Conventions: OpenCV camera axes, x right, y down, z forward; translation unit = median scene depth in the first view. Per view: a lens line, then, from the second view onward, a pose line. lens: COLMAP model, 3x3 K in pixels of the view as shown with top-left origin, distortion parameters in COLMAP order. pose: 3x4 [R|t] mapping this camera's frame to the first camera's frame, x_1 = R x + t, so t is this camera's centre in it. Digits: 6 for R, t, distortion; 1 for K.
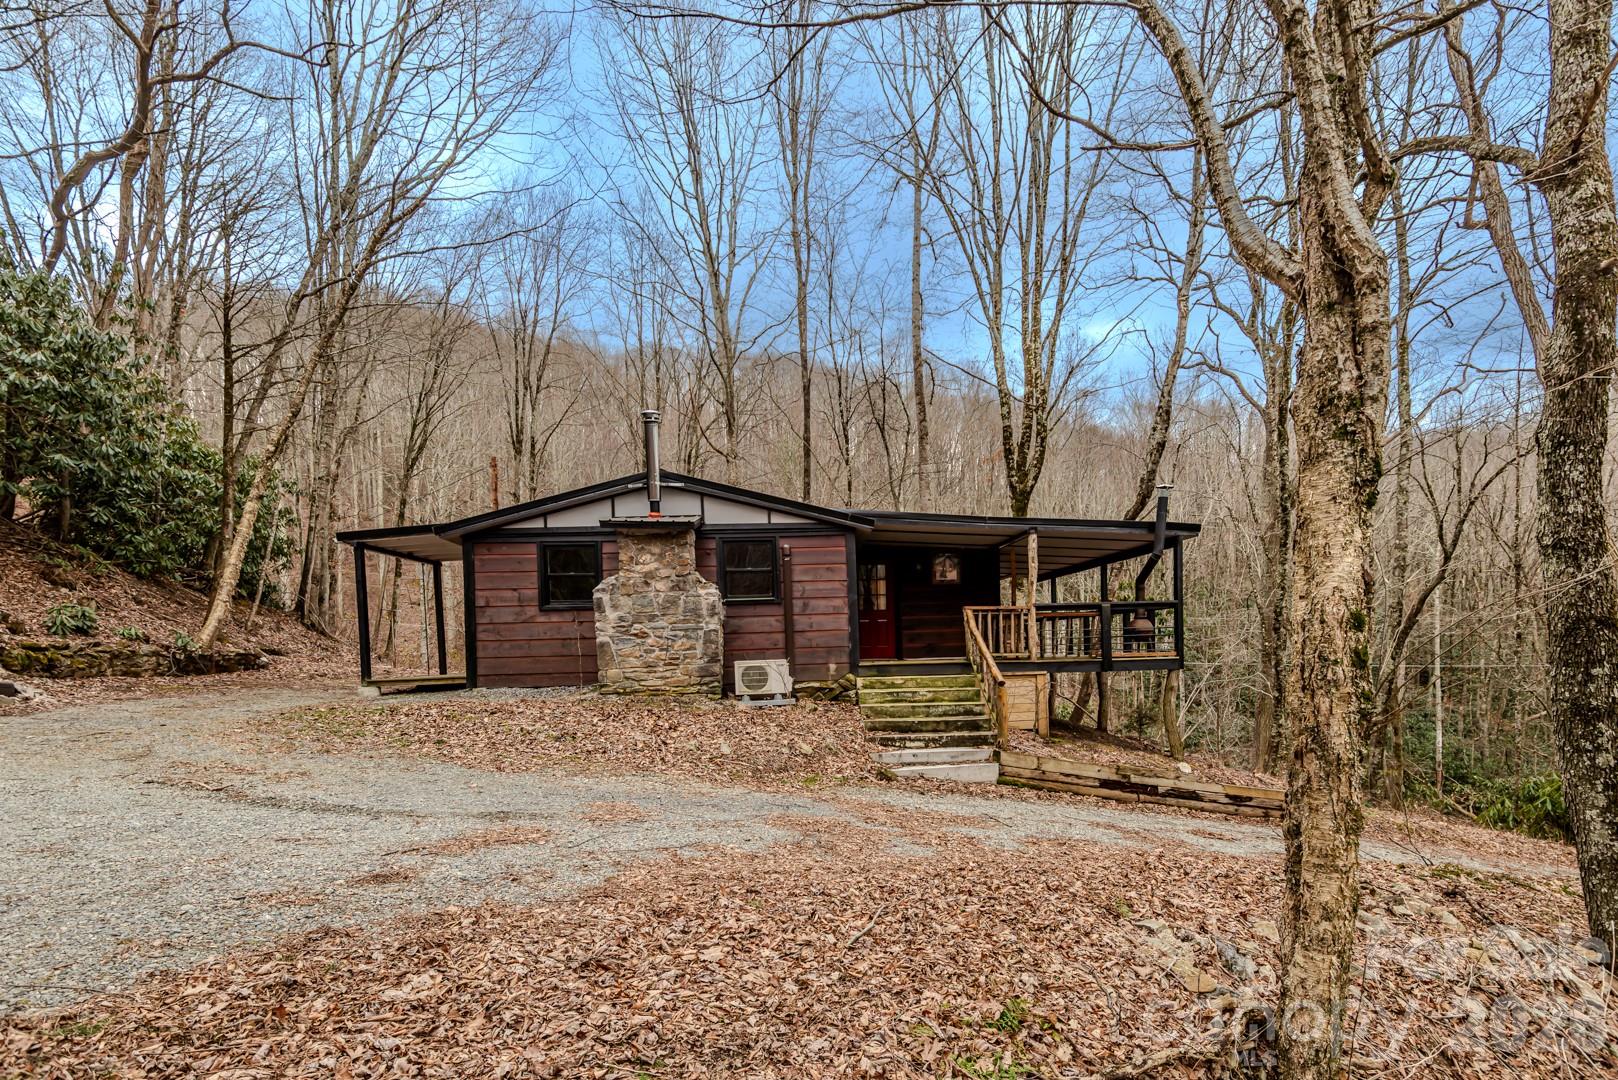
lens RADIAL K [[760.6, 0, 807.3], [0, 760.6, 534.8], [0, 0, 1]] dist [0.043253, -0.027078]
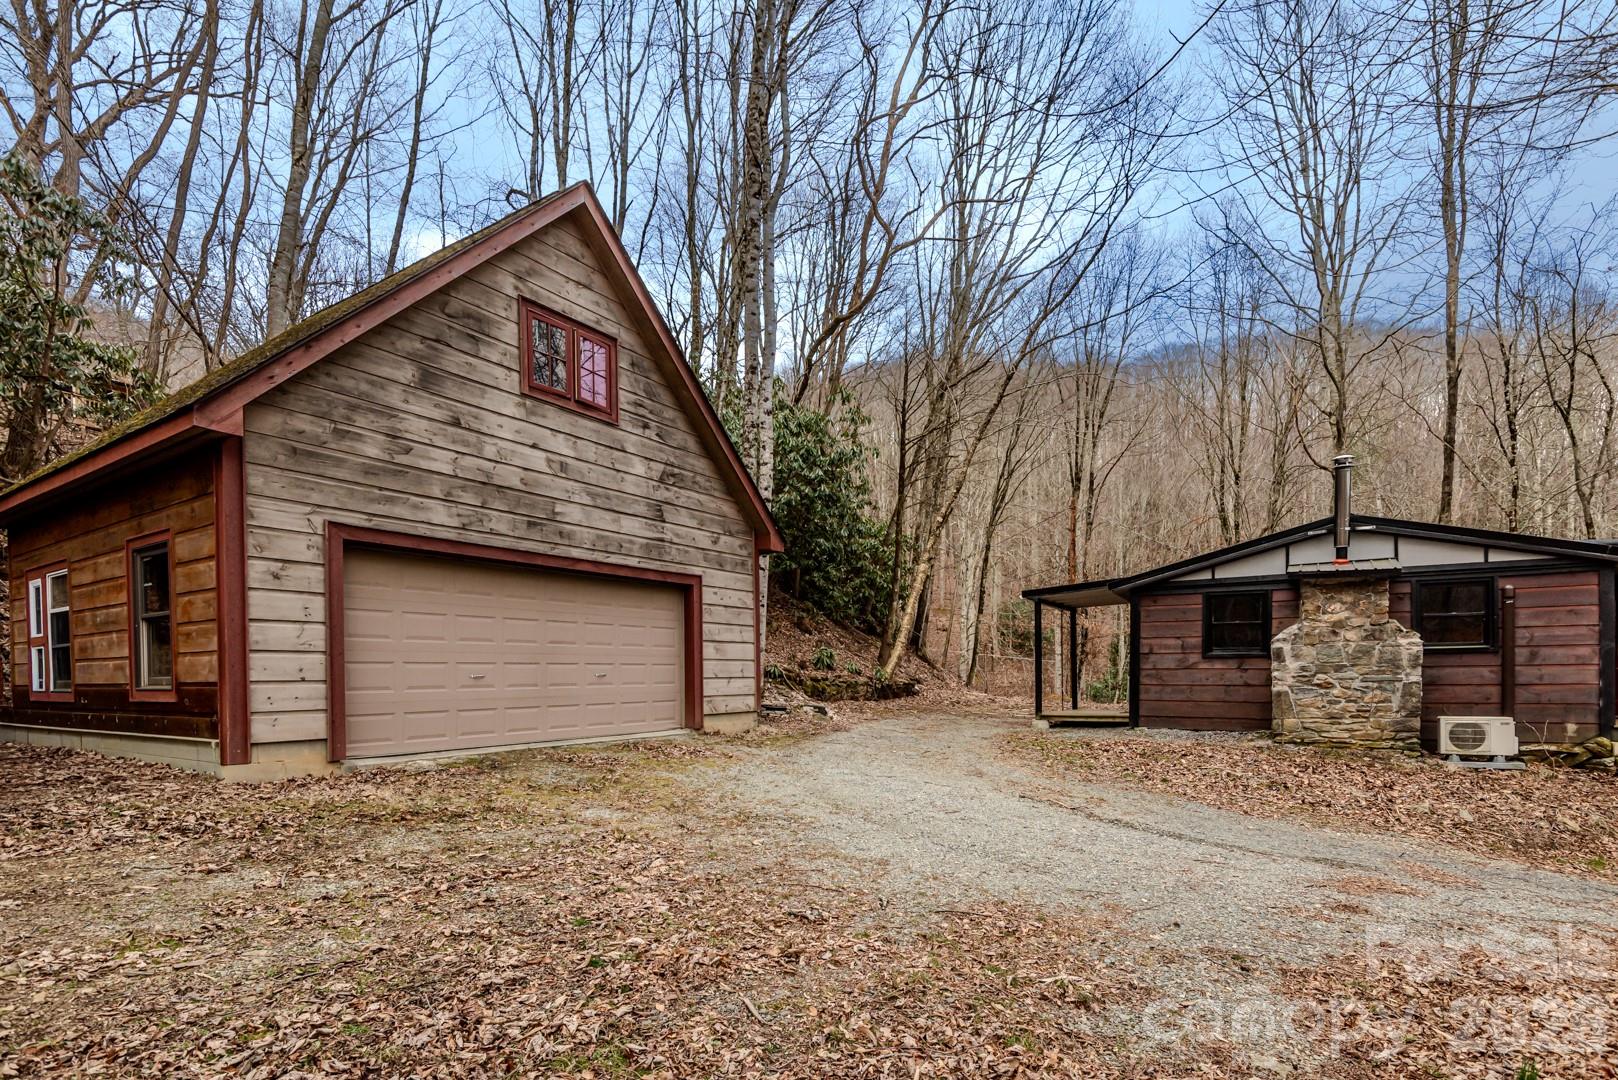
lens RADIAL K [[800.4, 0, 810.0], [0, 800.4, 577.1], [0, 0, 1]] dist [0.027539, -0.021322]
pose [[0.841057, -0.040045, -0.539462, -0.204739], [0.058595, 0.998133, 0.017261, -0.059723], [0.537763, -0.046127, 0.841833, -0.198158]]
